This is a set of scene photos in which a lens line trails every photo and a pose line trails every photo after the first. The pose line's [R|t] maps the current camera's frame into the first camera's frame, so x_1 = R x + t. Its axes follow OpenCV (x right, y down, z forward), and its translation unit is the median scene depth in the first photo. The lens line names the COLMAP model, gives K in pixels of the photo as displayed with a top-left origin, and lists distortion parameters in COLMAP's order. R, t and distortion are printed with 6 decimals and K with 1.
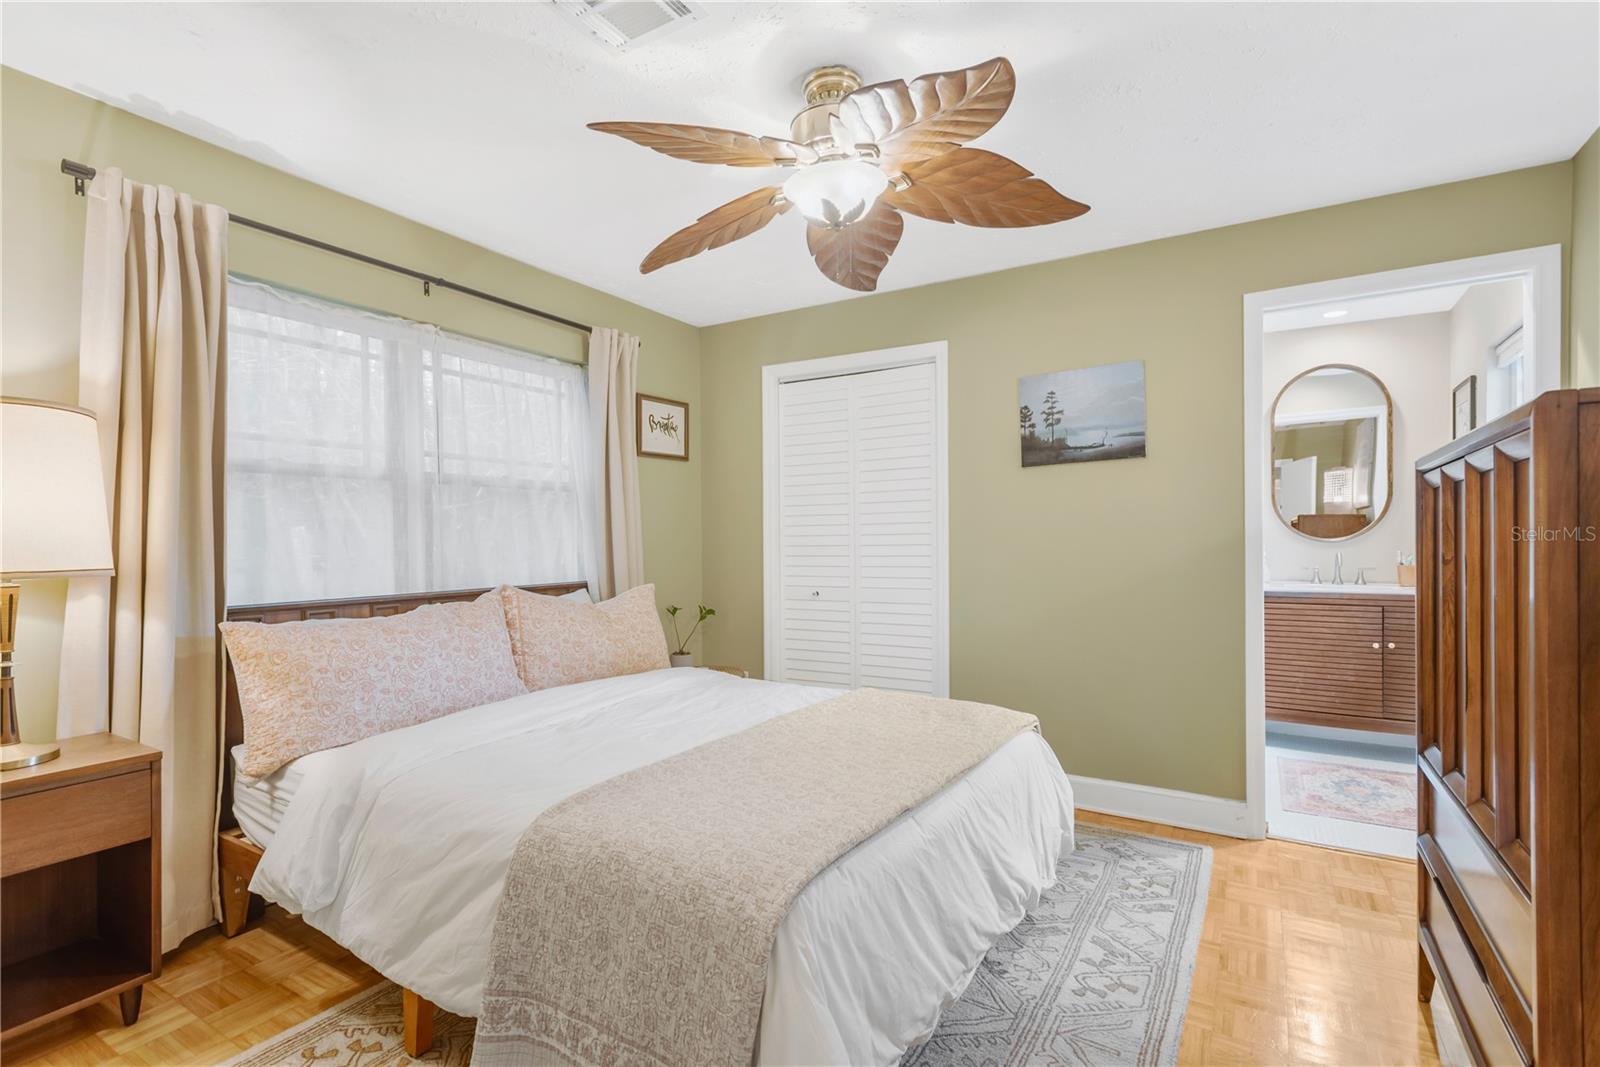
lens RADIAL K [[748.3, 0, 803.5], [0, 748.3, 538.4], [0, 0, 1]] dist [0.008634, -0.000230]
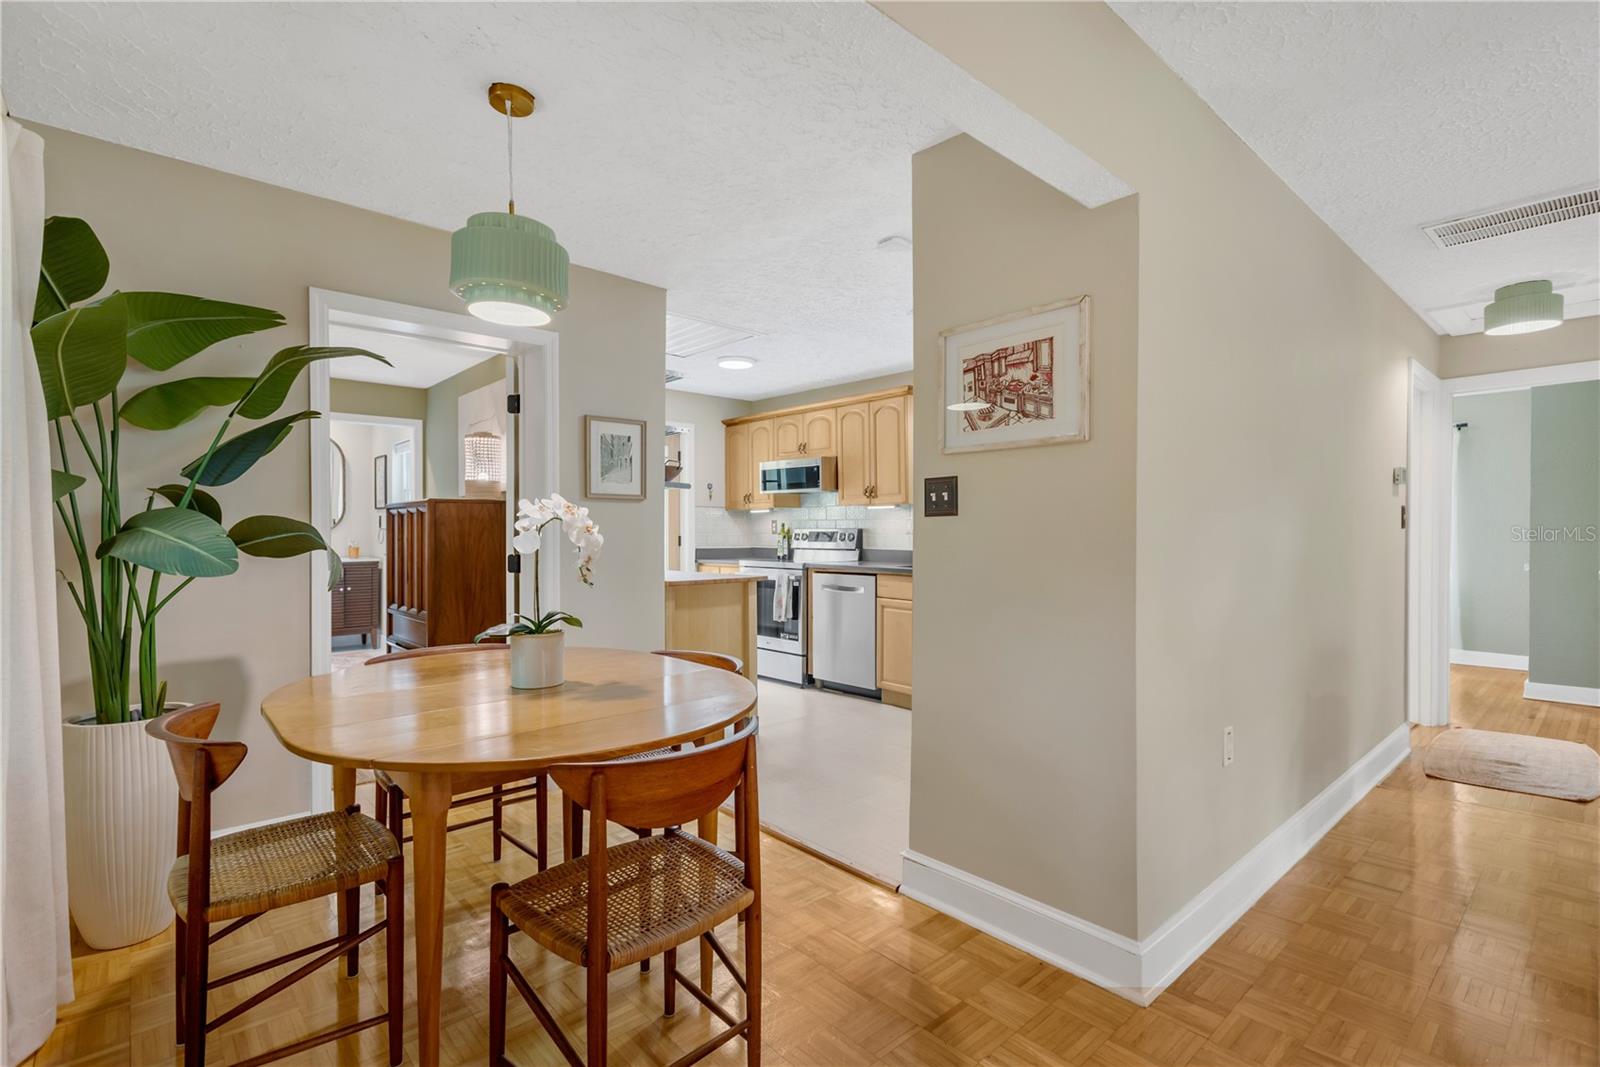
lens RADIAL K [[748.3, 0, 803.5], [0, 748.3, 538.4], [0, 0, 1]] dist [0.008634, -0.000230]
pose [[0.282806, -0.001005, 0.959177, -1.115905], [-0.003636, 0.999991, 0.002120, 0.008661], [-0.959170, -0.004087, 0.282800, -1.000739]]
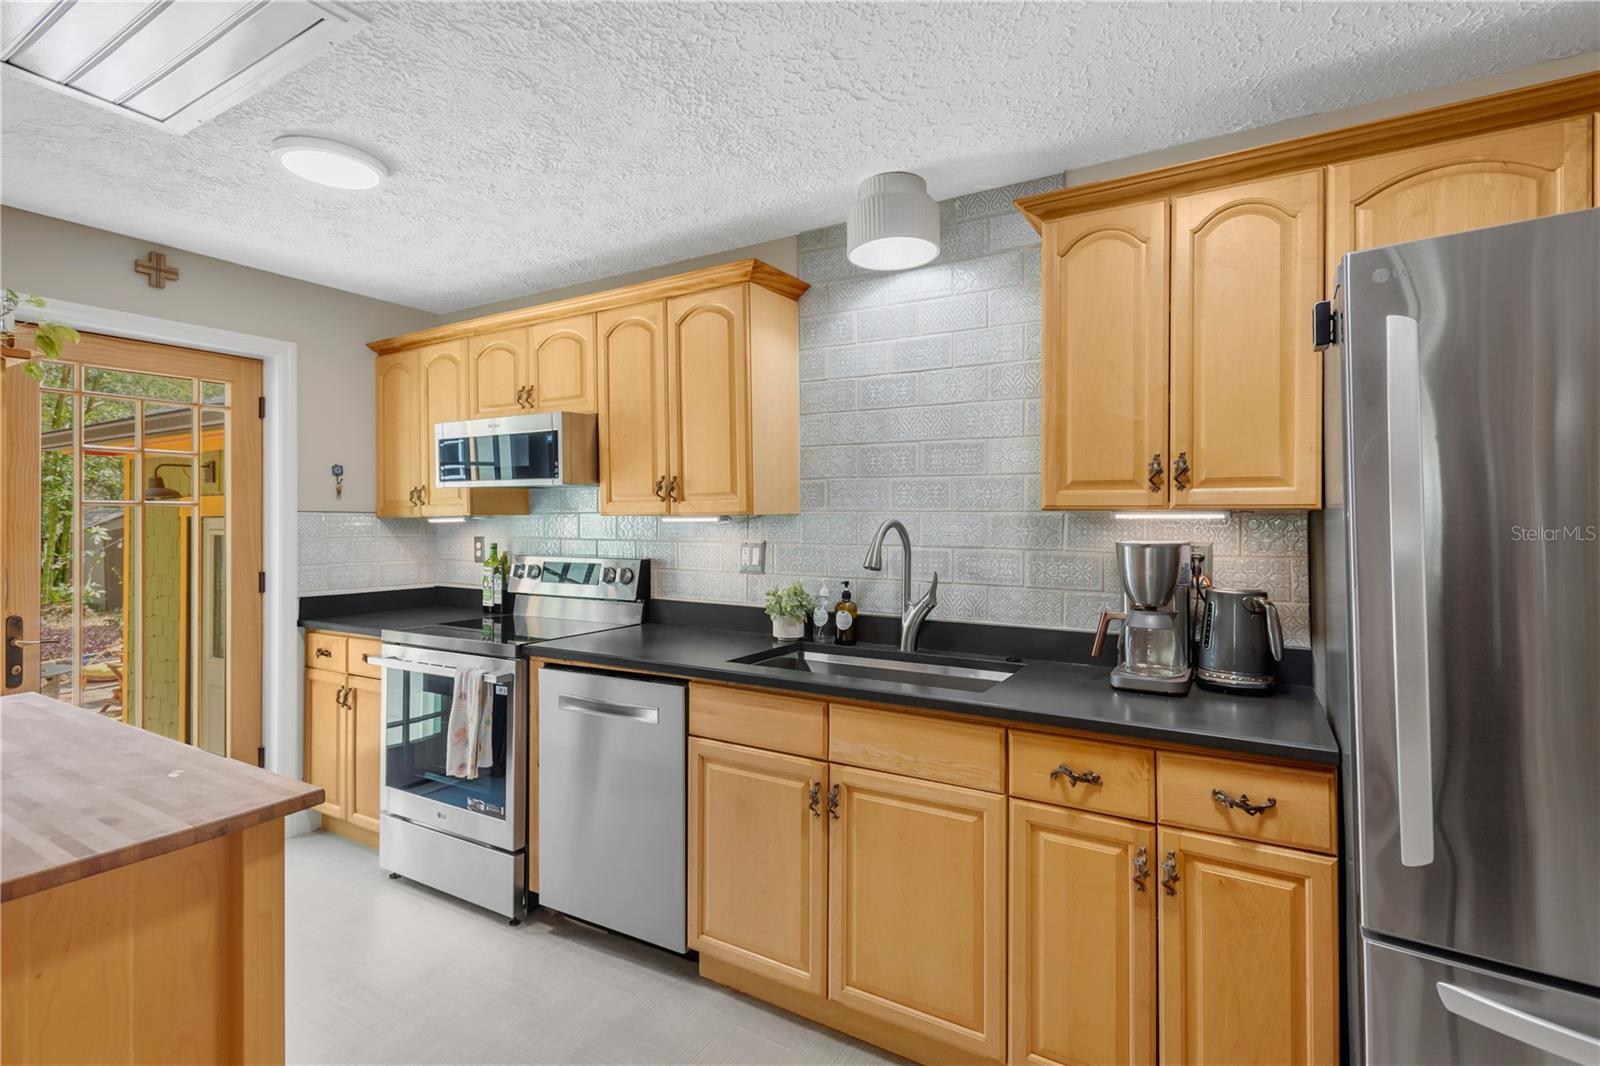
lens RADIAL K [[751.3, 0, 806.0], [0, 751.3, 514.4], [0, 0, 1]] dist [0.015086, -0.000150]
pose [[-0.009368, 0.014633, 0.999849, 0.015310], [-0.001507, 0.999892, -0.014648, -0.074675], [-0.999955, -0.001644, -0.009345, -0.744573]]
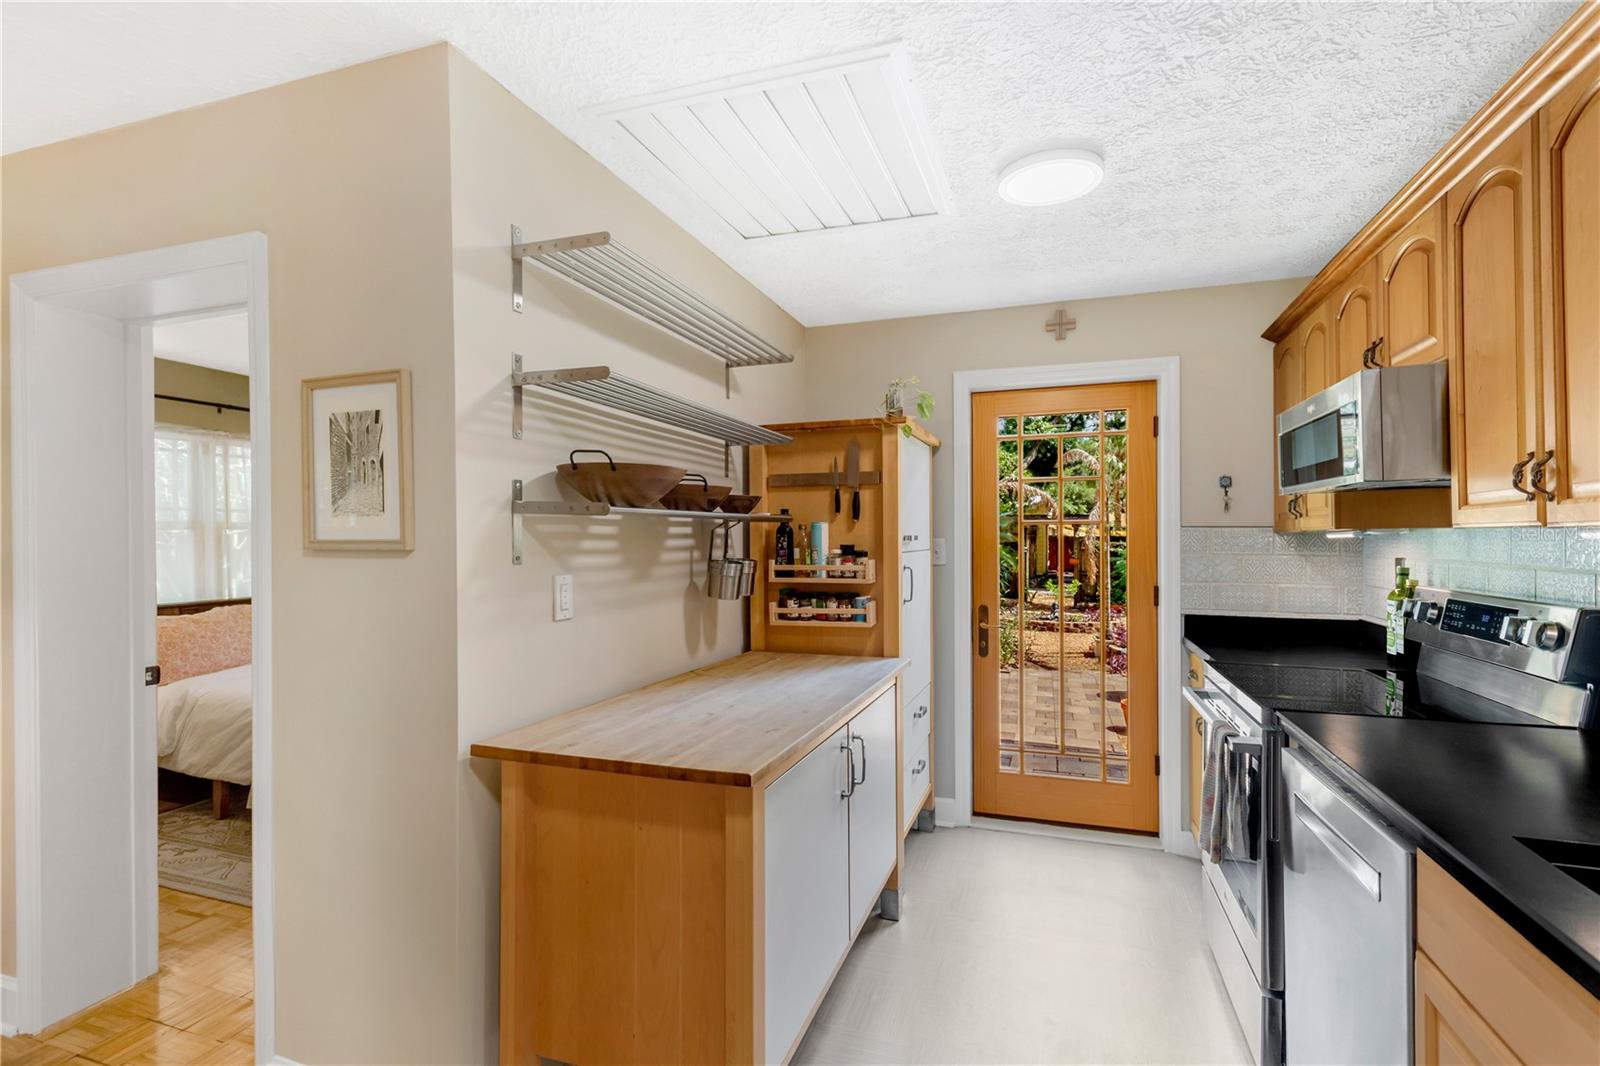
lens RADIAL K [[748.3, 0, 803.5], [0, 748.3, 537.9], [0, 0, 1]] dist [0.008634, -0.000230]
pose [[0.976492, 0.003823, 0.215518, 0.436288], [-0.004117, 0.999991, 0.000914, -0.077883], [-0.215513, -0.001780, 0.976499, -0.985014]]
